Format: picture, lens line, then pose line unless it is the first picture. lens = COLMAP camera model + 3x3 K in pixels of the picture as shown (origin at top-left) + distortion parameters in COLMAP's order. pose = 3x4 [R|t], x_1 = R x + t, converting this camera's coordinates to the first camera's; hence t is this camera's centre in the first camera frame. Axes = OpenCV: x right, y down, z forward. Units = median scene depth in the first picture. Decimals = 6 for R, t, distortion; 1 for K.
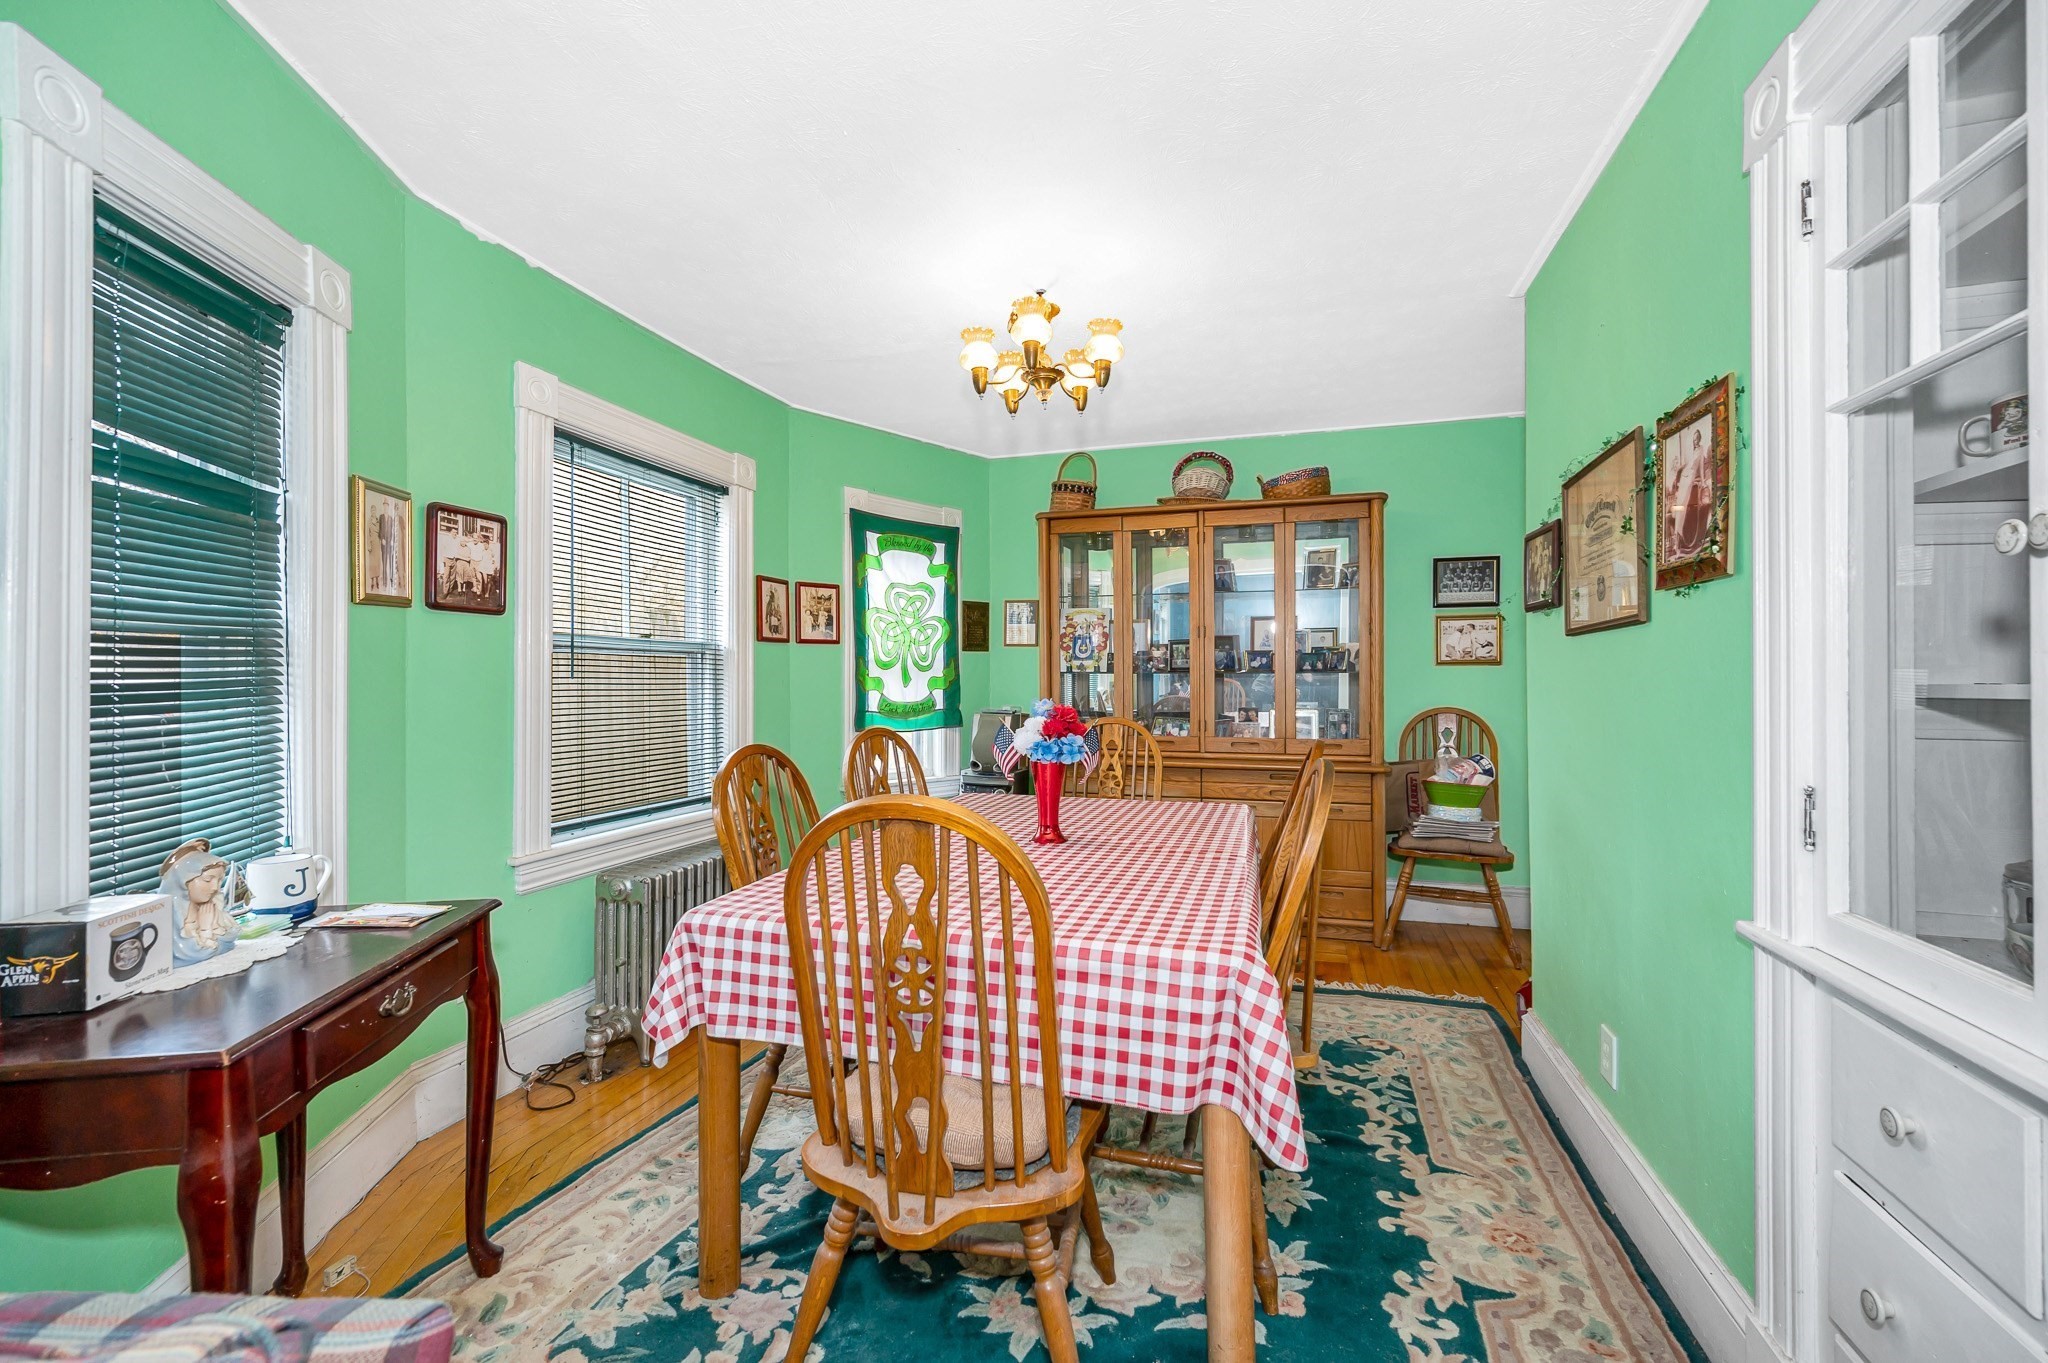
lens RADIAL K [[838.0, 0, 1024.0], [0, 838.0, 681.5], [0, 0, 1]] dist [-0.000065, -0.000034]
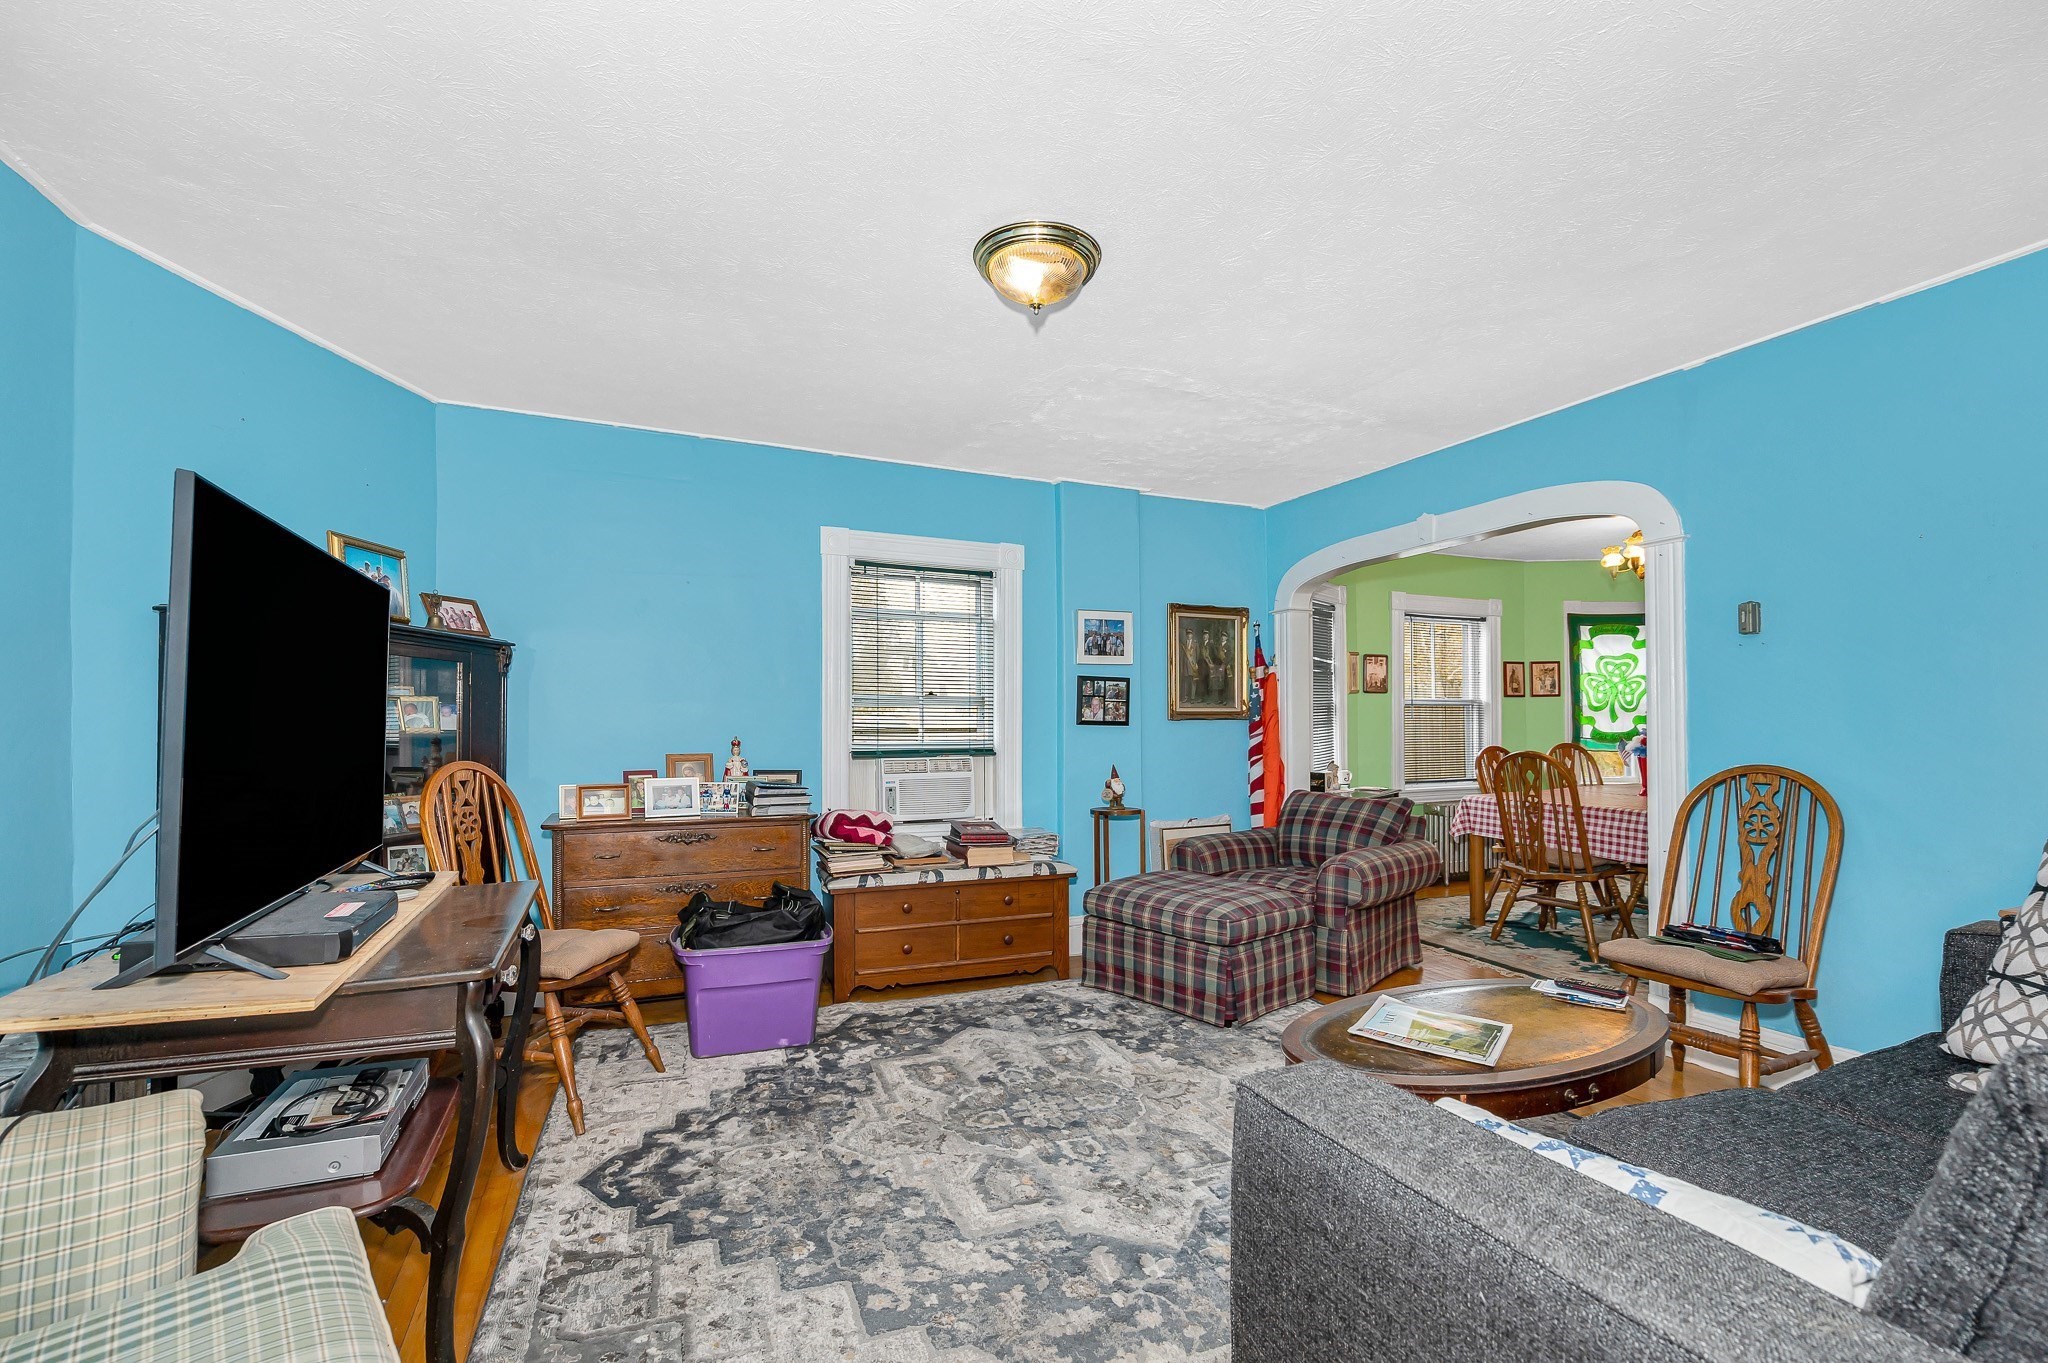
lens RADIAL K [[856.4, 0, 1013.2], [0, 856.4, 710.0], [0, 0, 1]] dist [-0.000485, -0.000177]
pose [[0.646984, -0.013224, -0.762389, 0.375958], [0.003648, 0.999892, -0.014248, 0.001713], [0.762494, 0.006437, 0.646963, -0.934644]]
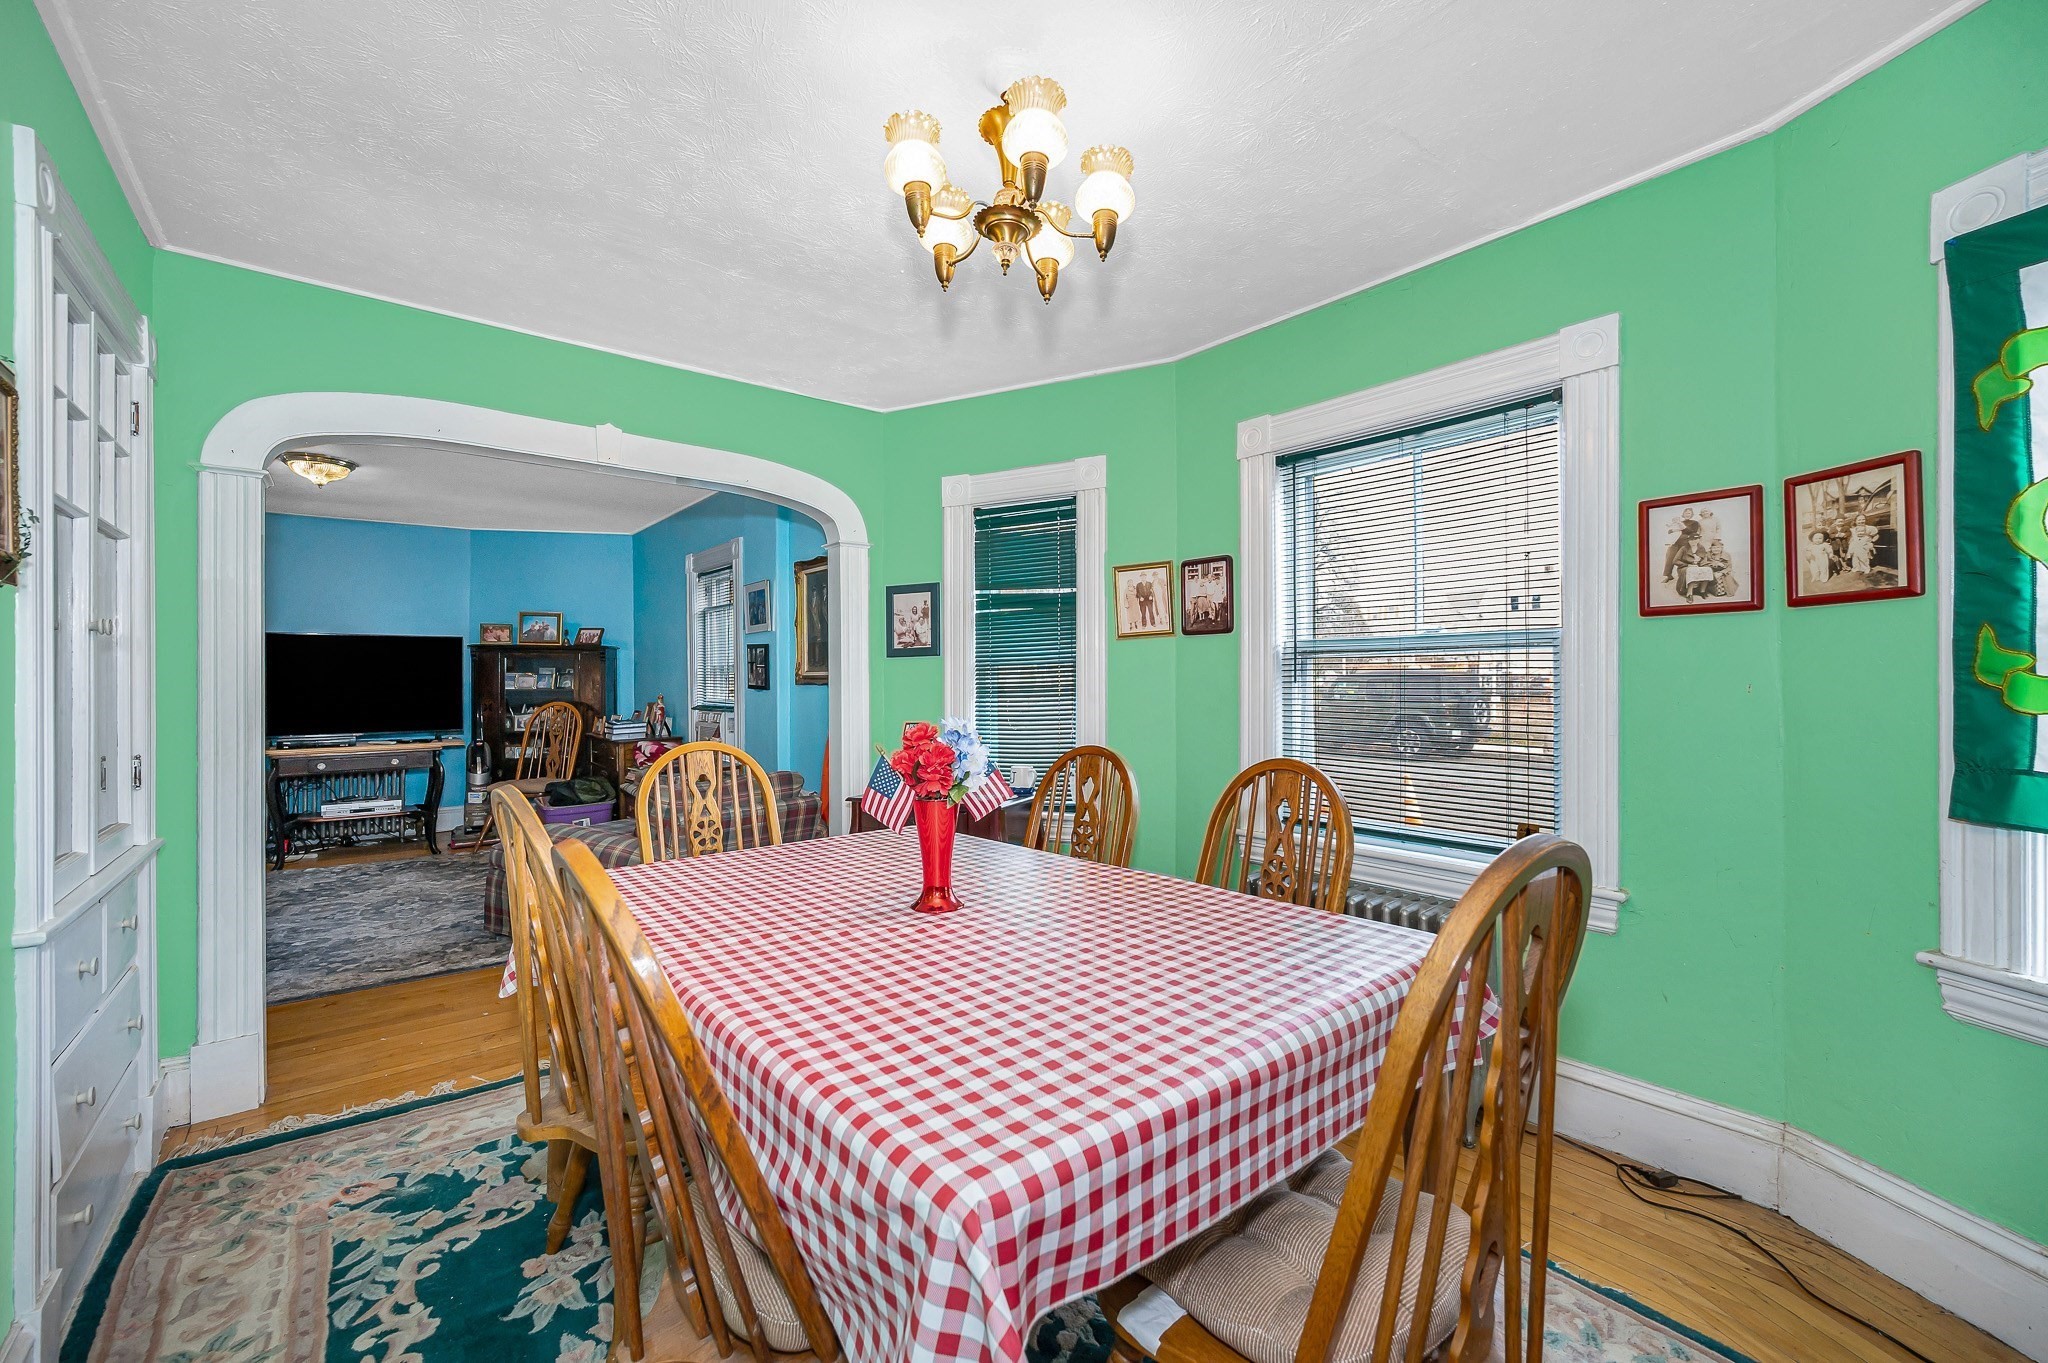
lens RADIAL K [[825.1, 0, 1029.8], [0, 825.1, 679.7], [0, 0, 1]] dist [-0.001945, -0.000300]
pose [[-0.548103, 0.000425, -0.836411, 0.355945], [0.003396, 0.999993, -0.001717, -0.004831], [0.836404, -0.003781, -0.548101, 0.879101]]
